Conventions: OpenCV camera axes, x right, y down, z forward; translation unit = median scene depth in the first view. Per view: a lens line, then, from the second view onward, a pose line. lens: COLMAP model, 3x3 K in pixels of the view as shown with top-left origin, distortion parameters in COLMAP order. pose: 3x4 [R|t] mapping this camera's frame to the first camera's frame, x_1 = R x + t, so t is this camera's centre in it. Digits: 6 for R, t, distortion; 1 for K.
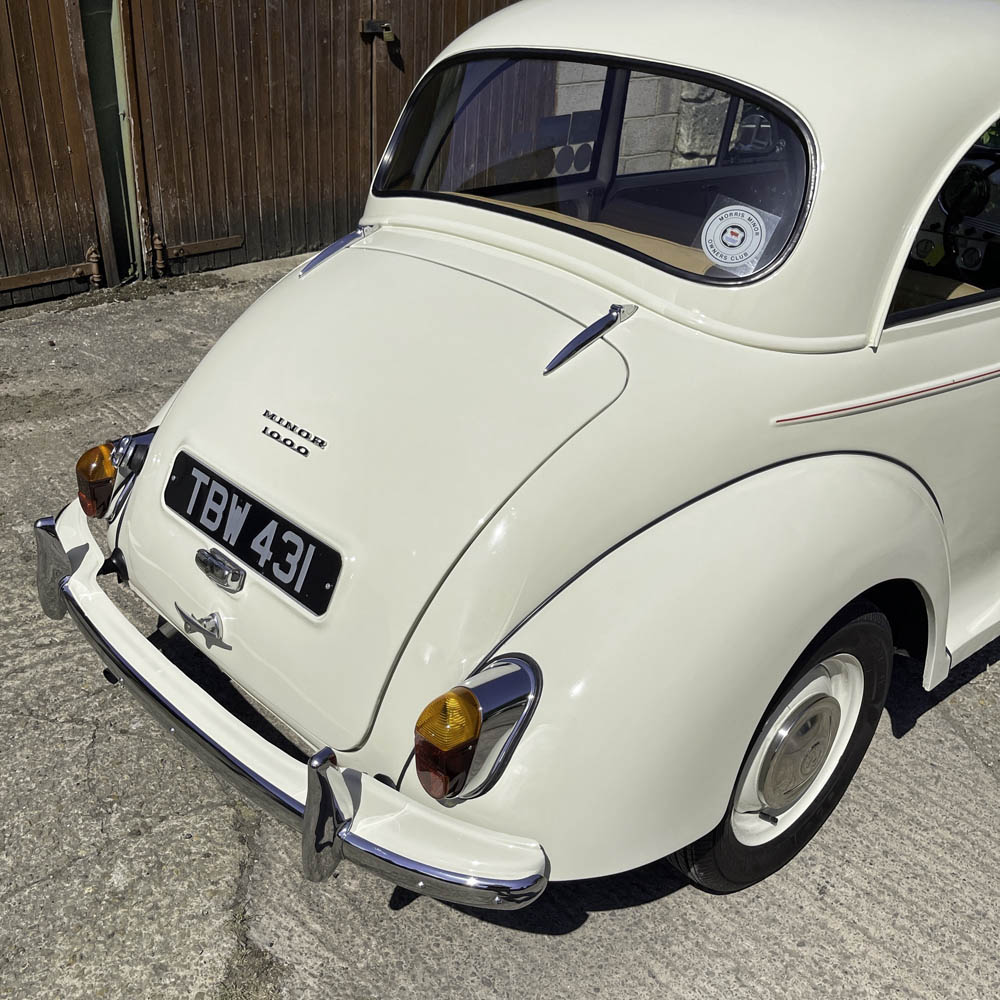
lens RADIAL K [[1088.1, 0, 529.7], [0, 1088.1, 505.5], [0, 0, 1]] dist [0.047422, -0.059483]
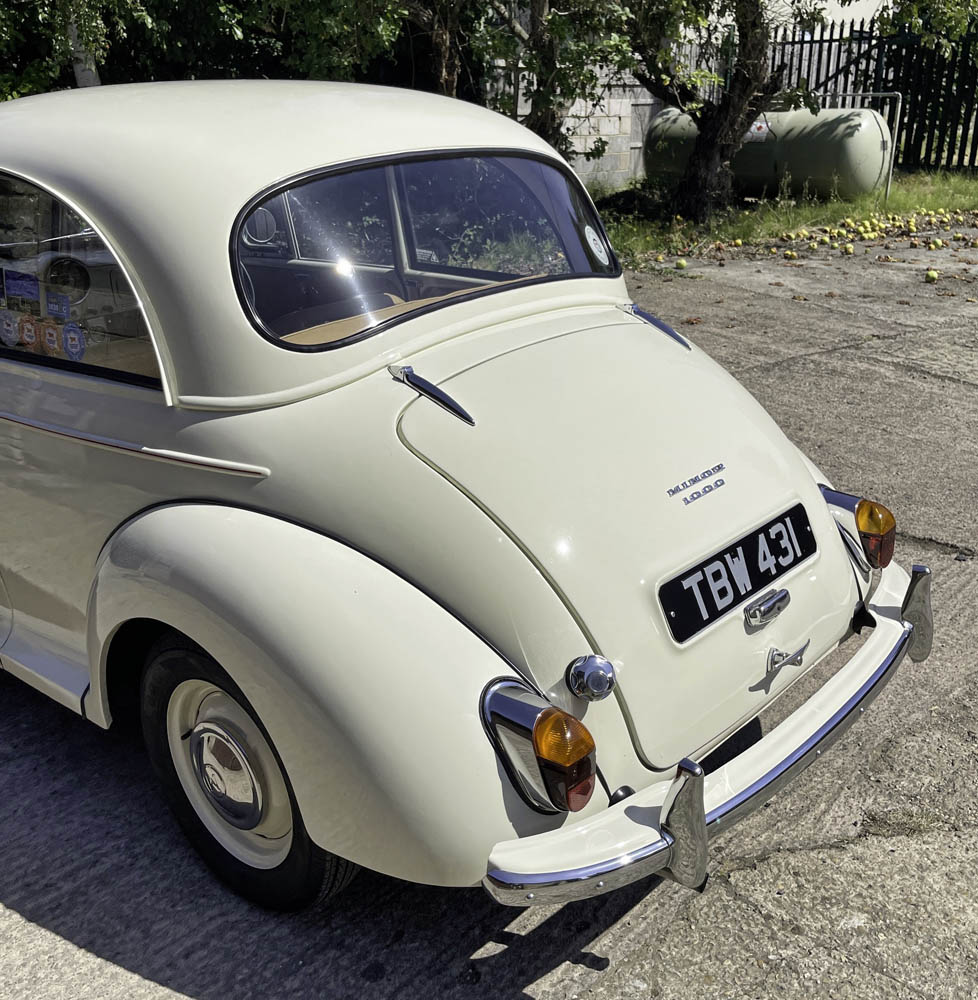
lens RADIAL K [[1095.6, 0, 478.3], [0, 1095.6, 500.7], [0, 0, 1]] dist [0.019115, -0.001593]
pose [[-0.091808, -0.381511, 0.919794, -1.198075], [0.455971, 0.805059, 0.379434, -0.561803], [-0.885247, 0.454235, 0.100047, 1.077545]]
